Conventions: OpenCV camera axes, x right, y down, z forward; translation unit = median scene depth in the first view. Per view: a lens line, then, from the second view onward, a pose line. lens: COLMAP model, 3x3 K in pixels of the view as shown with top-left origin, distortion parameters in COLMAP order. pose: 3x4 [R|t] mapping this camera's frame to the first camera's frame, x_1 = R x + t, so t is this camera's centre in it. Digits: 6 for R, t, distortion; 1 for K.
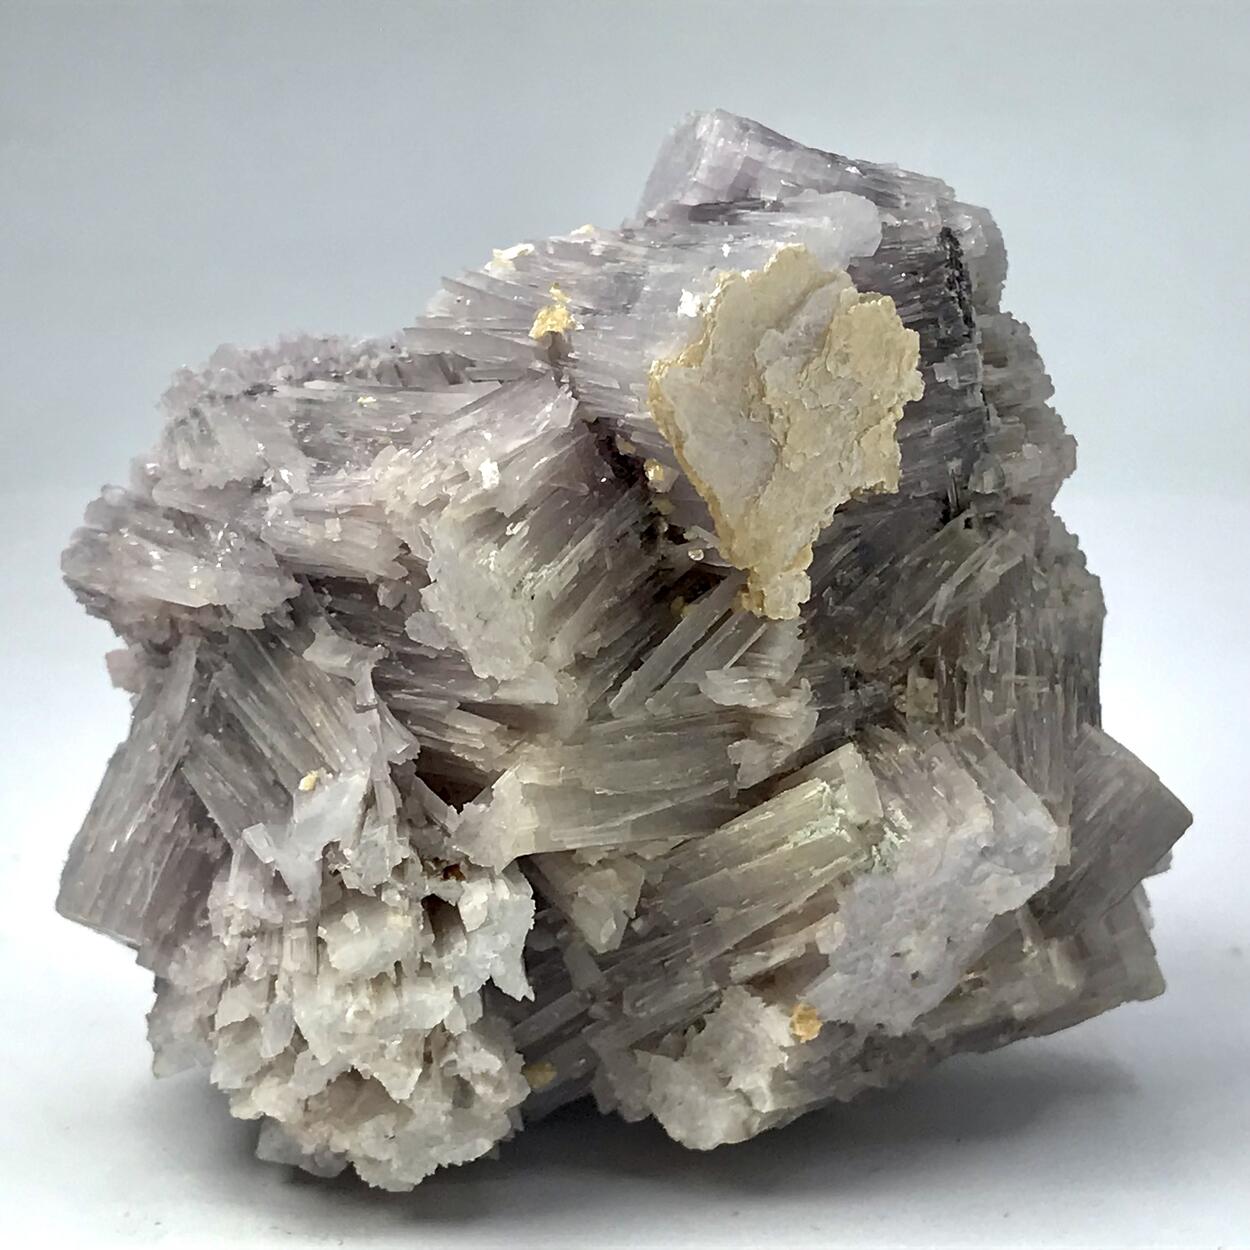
lens RADIAL K [[3111.2, 0, 625.0], [0, 3111.2, 625.0], [0, 0, 1]] dist [0.052841, 0.278825]
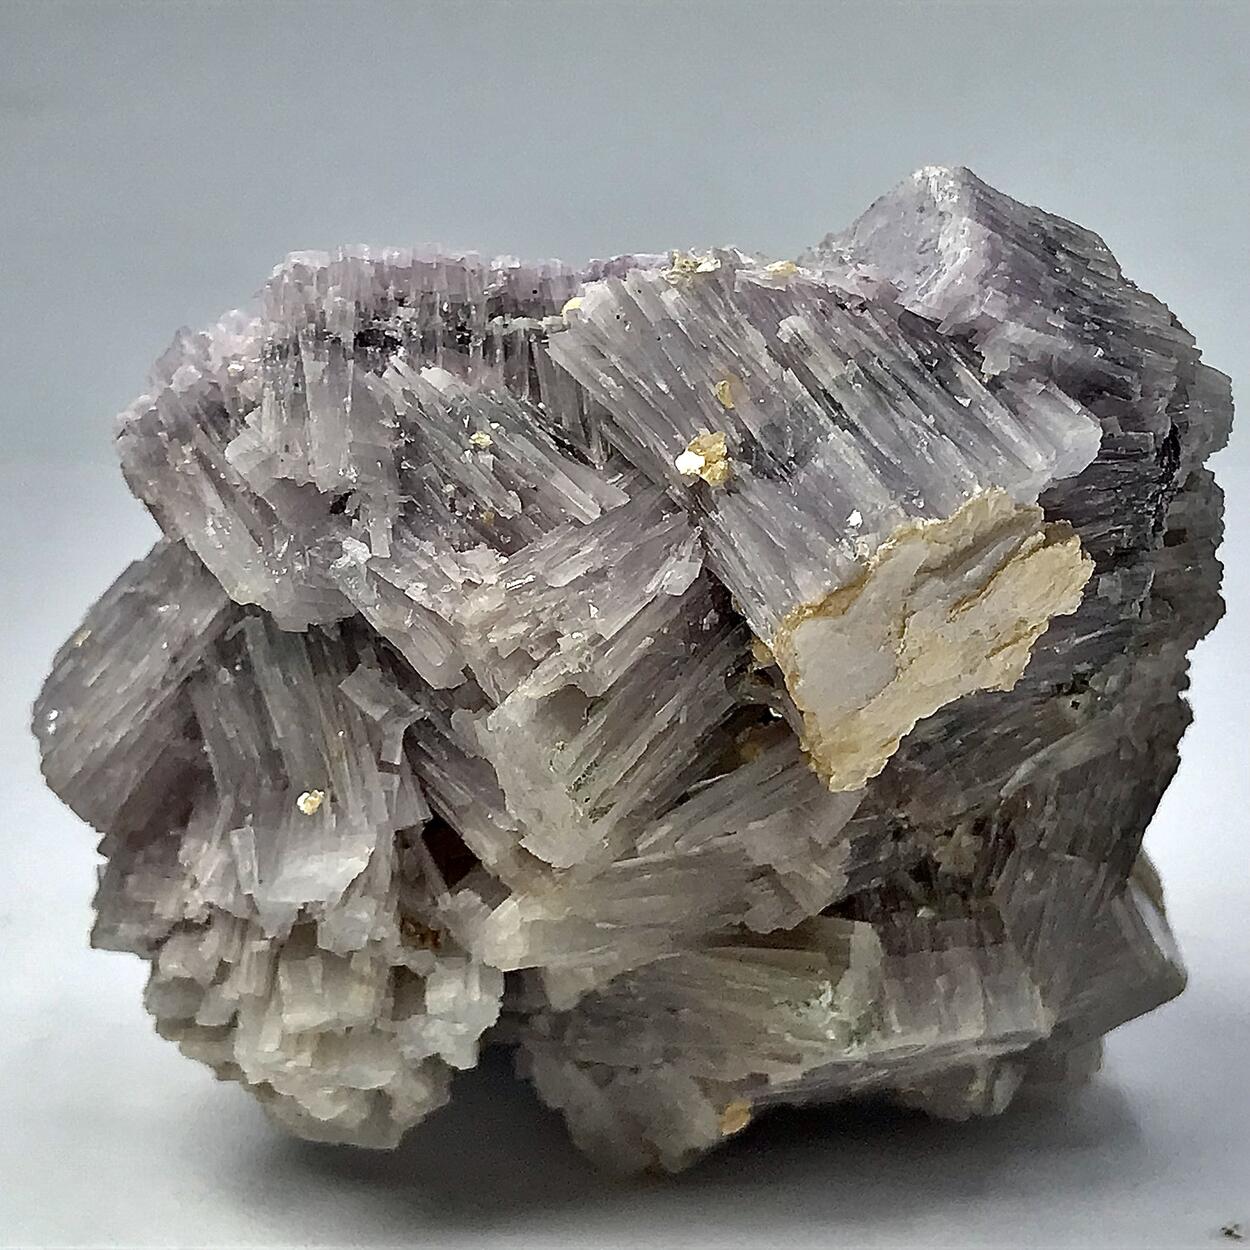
lens RADIAL K [[3111.2, 0, 625.0], [0, 3111.2, 625.0], [0, 0, 1]] dist [0.052841, 0.278825]
pose [[0.954297, 0.284485, 0.091566, -0.113139], [-0.292975, 0.830030, 0.474569, -0.472776], [0.059006, -0.479707, 0.875443, 0.208050]]
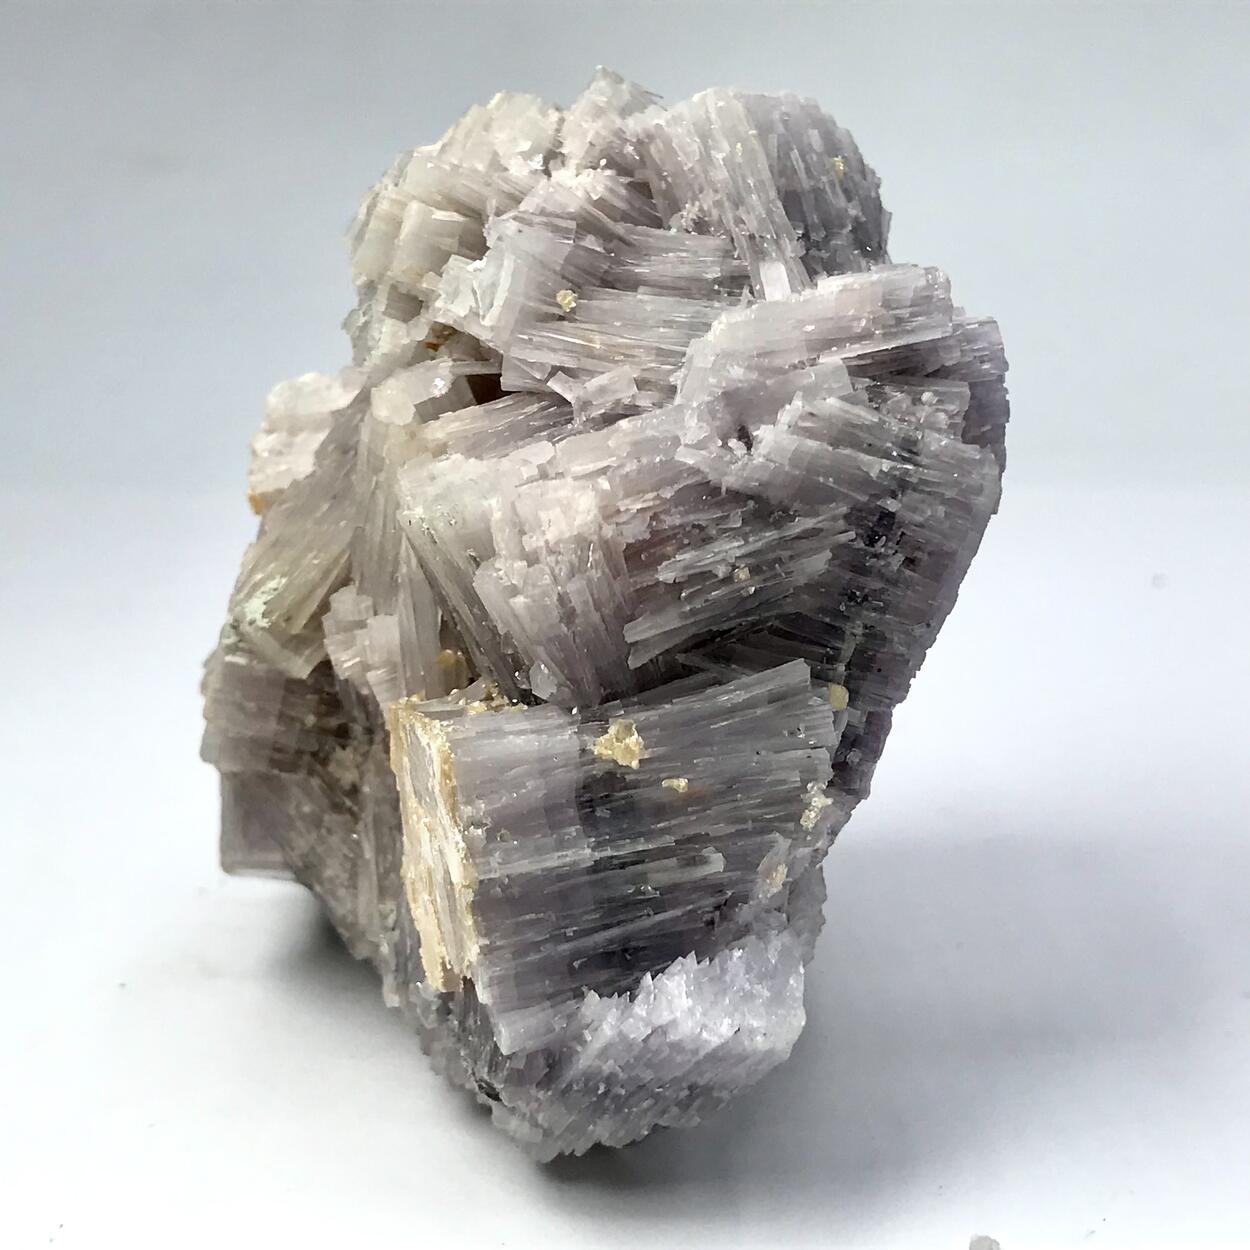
lens RADIAL K [[2406.0, 0, 625.0], [0, 2406.0, 625.0], [0, 0, 1]] dist [0.127700, -0.260281]
pose [[-0.618258, 0.719329, 0.316739, -0.301523], [-0.454867, -0.656109, 0.602177, -0.546741], [0.640978, 0.228226, 0.732844, 0.422814]]
